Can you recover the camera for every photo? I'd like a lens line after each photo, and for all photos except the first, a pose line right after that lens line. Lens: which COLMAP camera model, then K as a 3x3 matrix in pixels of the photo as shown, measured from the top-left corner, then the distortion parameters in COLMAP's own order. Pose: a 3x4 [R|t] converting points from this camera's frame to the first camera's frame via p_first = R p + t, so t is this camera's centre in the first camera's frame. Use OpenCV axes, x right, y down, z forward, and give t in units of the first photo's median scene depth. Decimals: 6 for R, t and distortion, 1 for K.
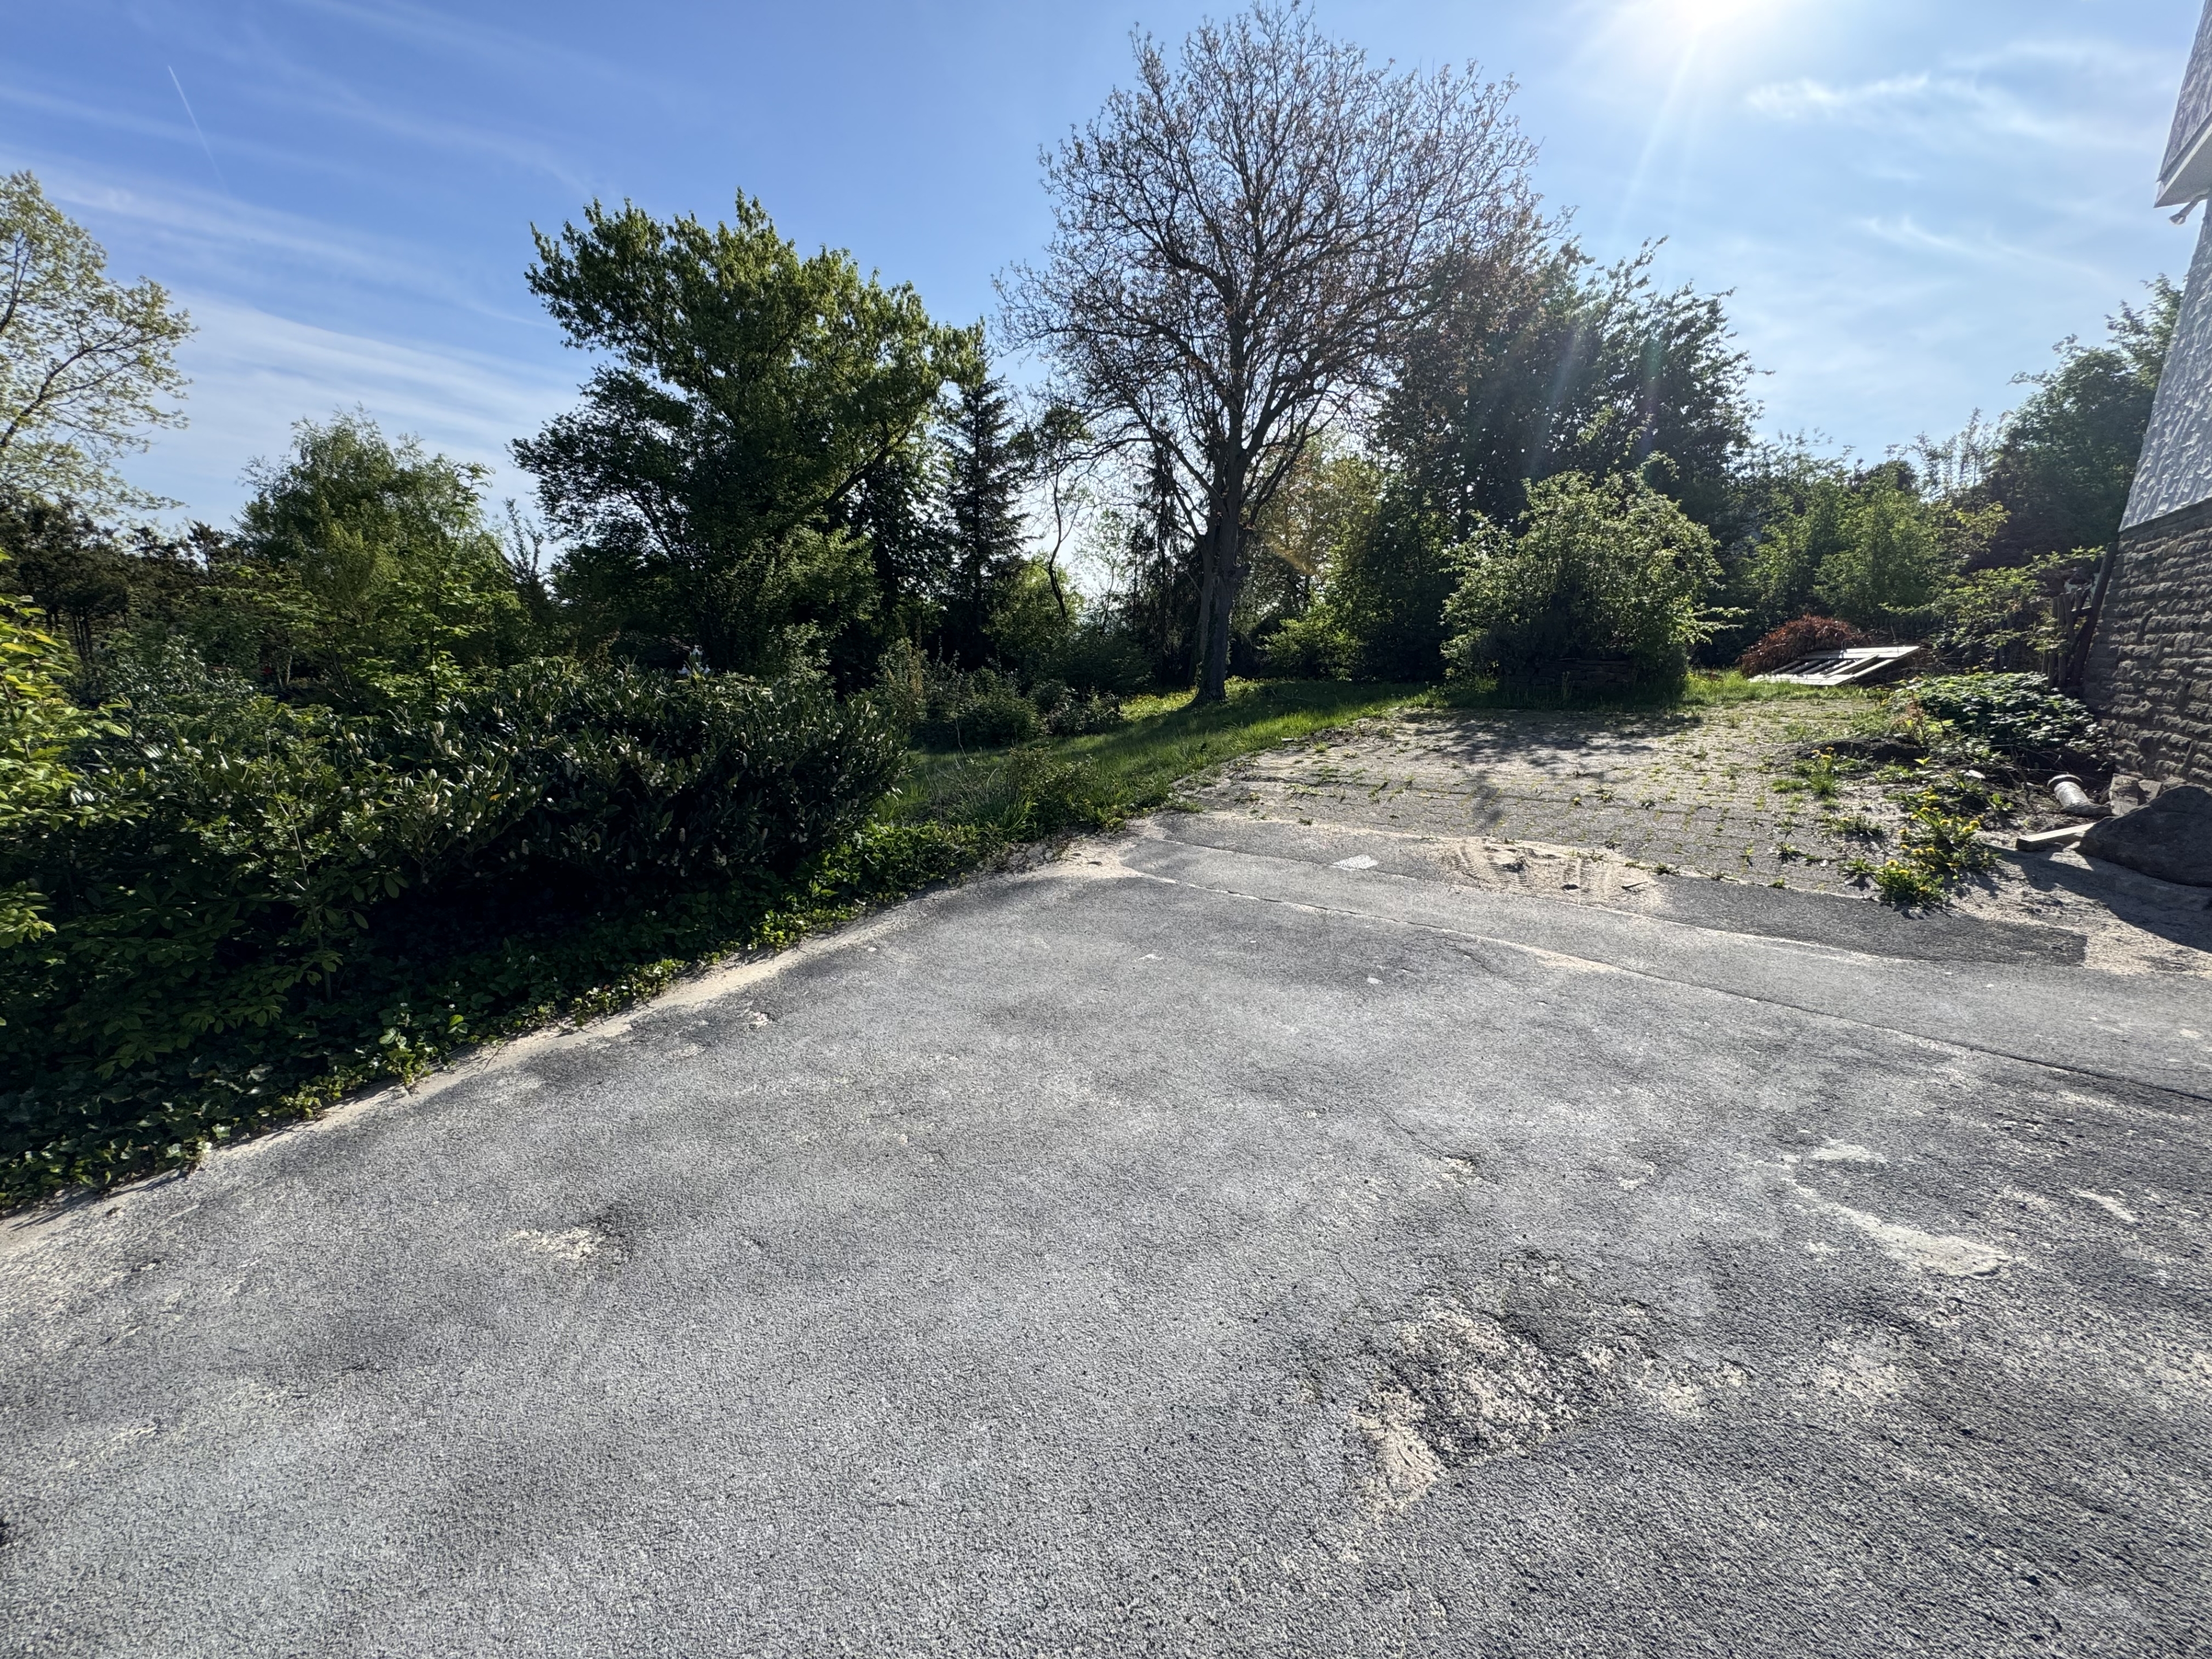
lens RADIAL K [[883.2, 0, 1103.9], [0, 883.2, 826.8], [0, 0, 1]] dist [-0.001740, 0.000022]
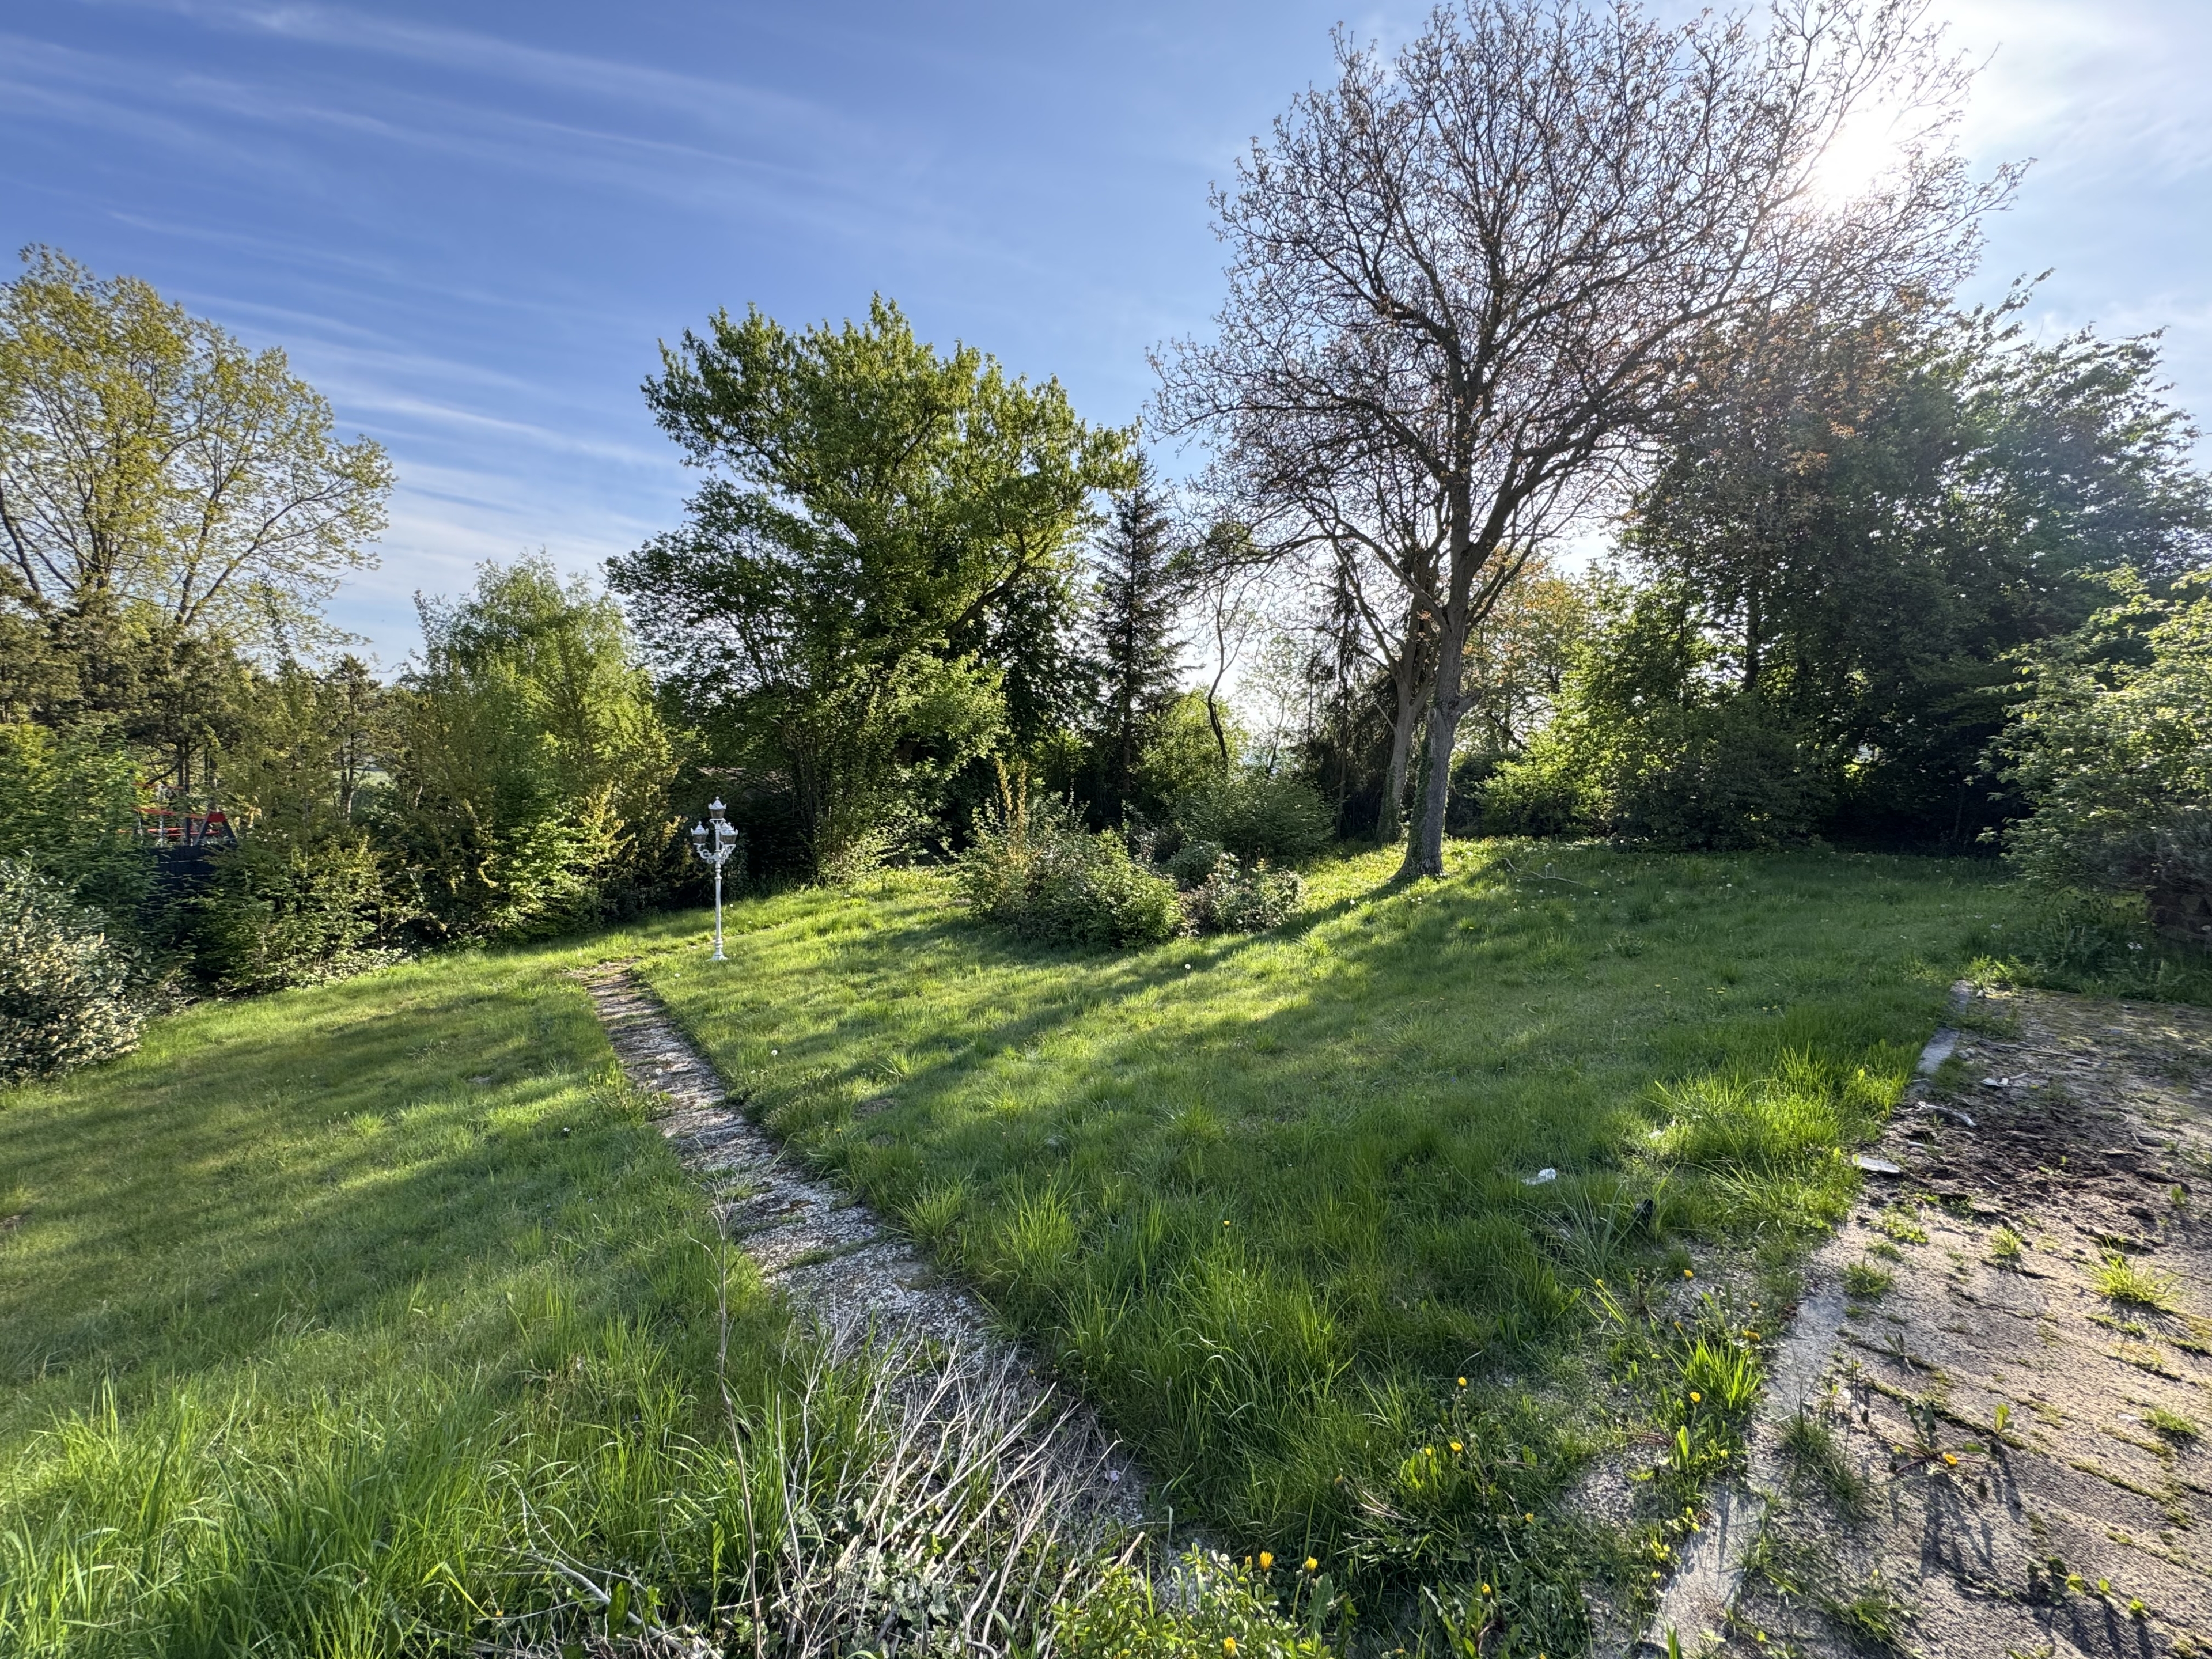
lens RADIAL K [[883.2, 0, 1103.9], [0, 883.2, 826.8], [0, 0, 1]] dist [-0.001740, 0.000022]
pose [[0.983852, 0.024868, -0.177247, -0.009181], [-0.050594, 0.988553, -0.142141, -0.061051], [0.171684, 0.148813, 0.973848, 0.226637]]
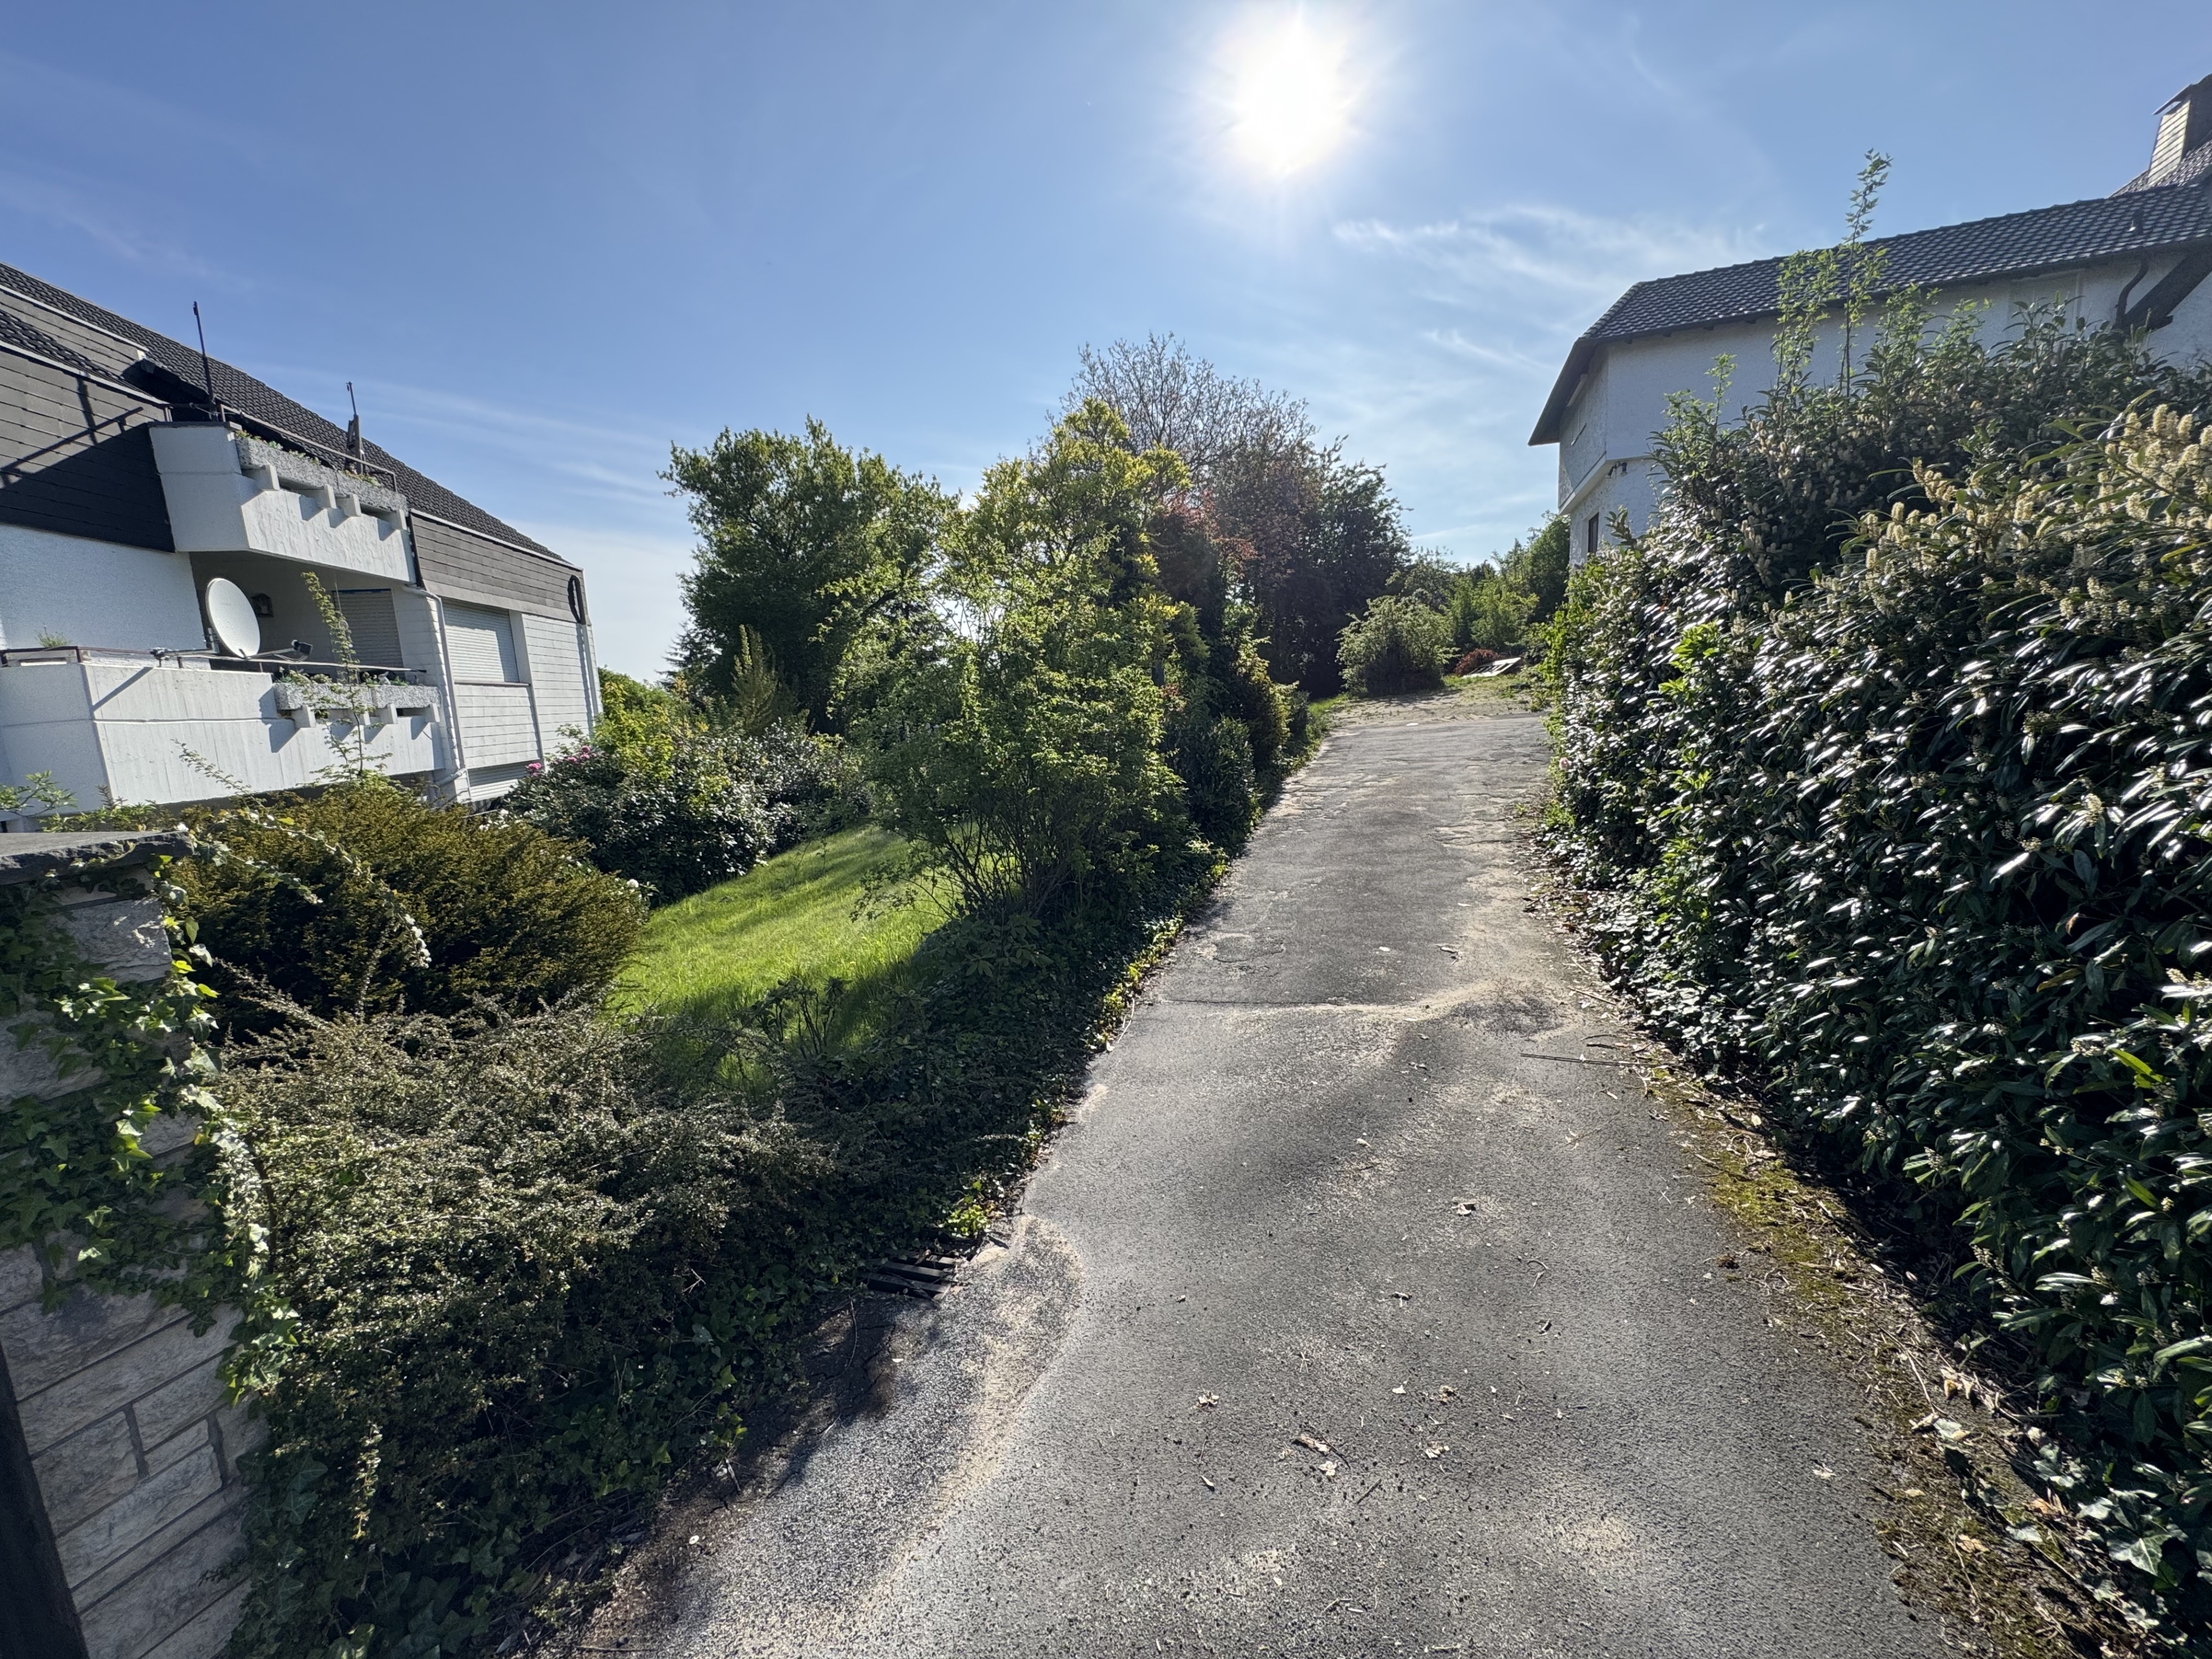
lens RADIAL K [[883.2, 0, 1103.9], [0, 883.2, 826.8], [0, 0, 1]] dist [-0.001740, 0.000022]
pose [[0.945340, -0.126614, 0.300501, -0.452606], [0.148806, 0.987495, -0.052053, 0.100445], [-0.290153, 0.093924, 0.952360, -0.450625]]
